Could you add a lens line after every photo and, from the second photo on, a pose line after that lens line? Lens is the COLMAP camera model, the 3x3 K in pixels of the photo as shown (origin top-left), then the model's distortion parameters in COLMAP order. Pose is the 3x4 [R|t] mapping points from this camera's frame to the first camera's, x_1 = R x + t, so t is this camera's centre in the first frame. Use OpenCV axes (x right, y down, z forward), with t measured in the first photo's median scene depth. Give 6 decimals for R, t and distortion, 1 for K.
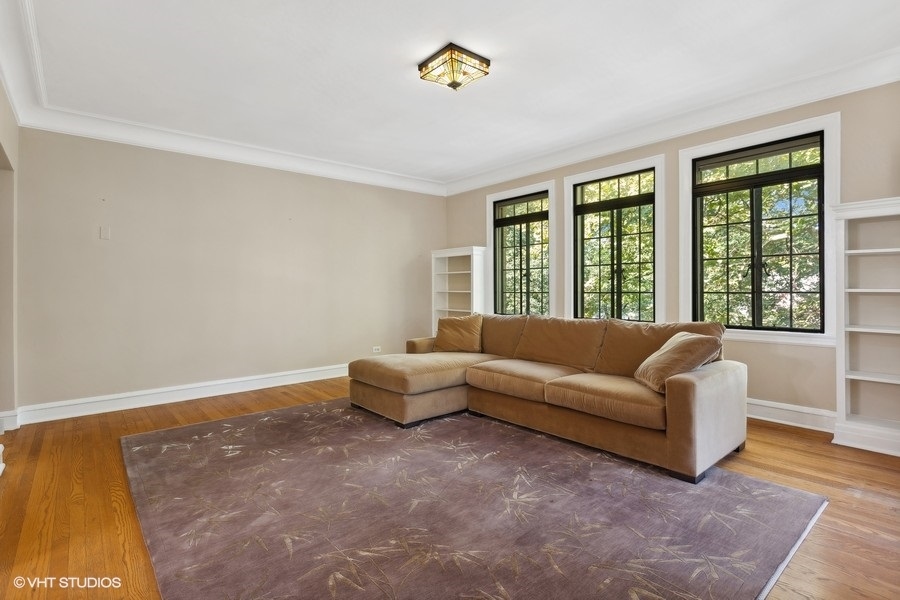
lens RADIAL K [[444.7, 0, 445.4], [0, 444.7, 284.3], [0, 0, 1]] dist [0.032189, -0.000011]
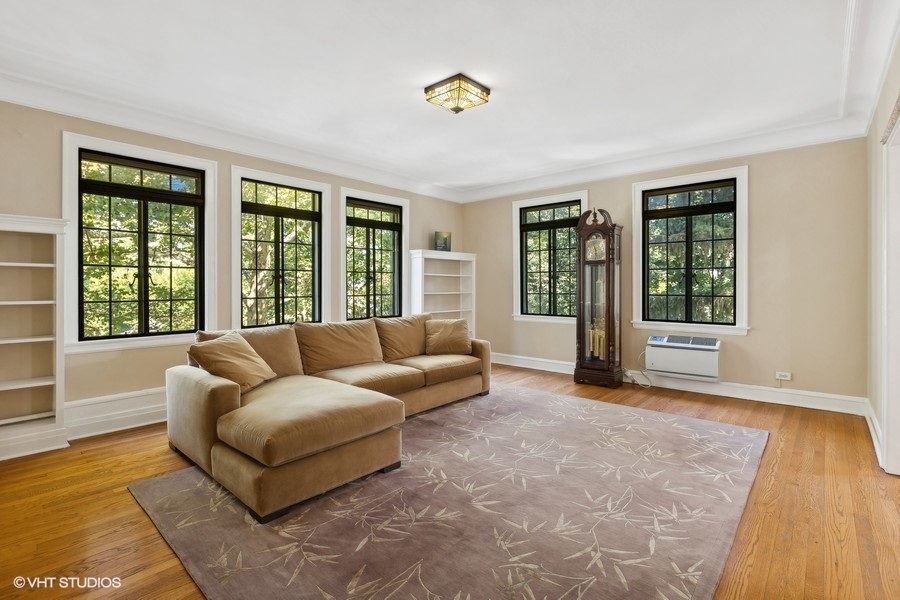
lens RADIAL K [[427.1, 0, 449.4], [0, 427.1, 294.5], [0, 0, 1]] dist [-0.024499, 0.000160]
pose [[-0.159218, 0.000561, 0.987243, -0.814894], [0.003298, 0.999995, -0.000036, 0.013349], [-0.987238, 0.003251, -0.159219, 0.977502]]
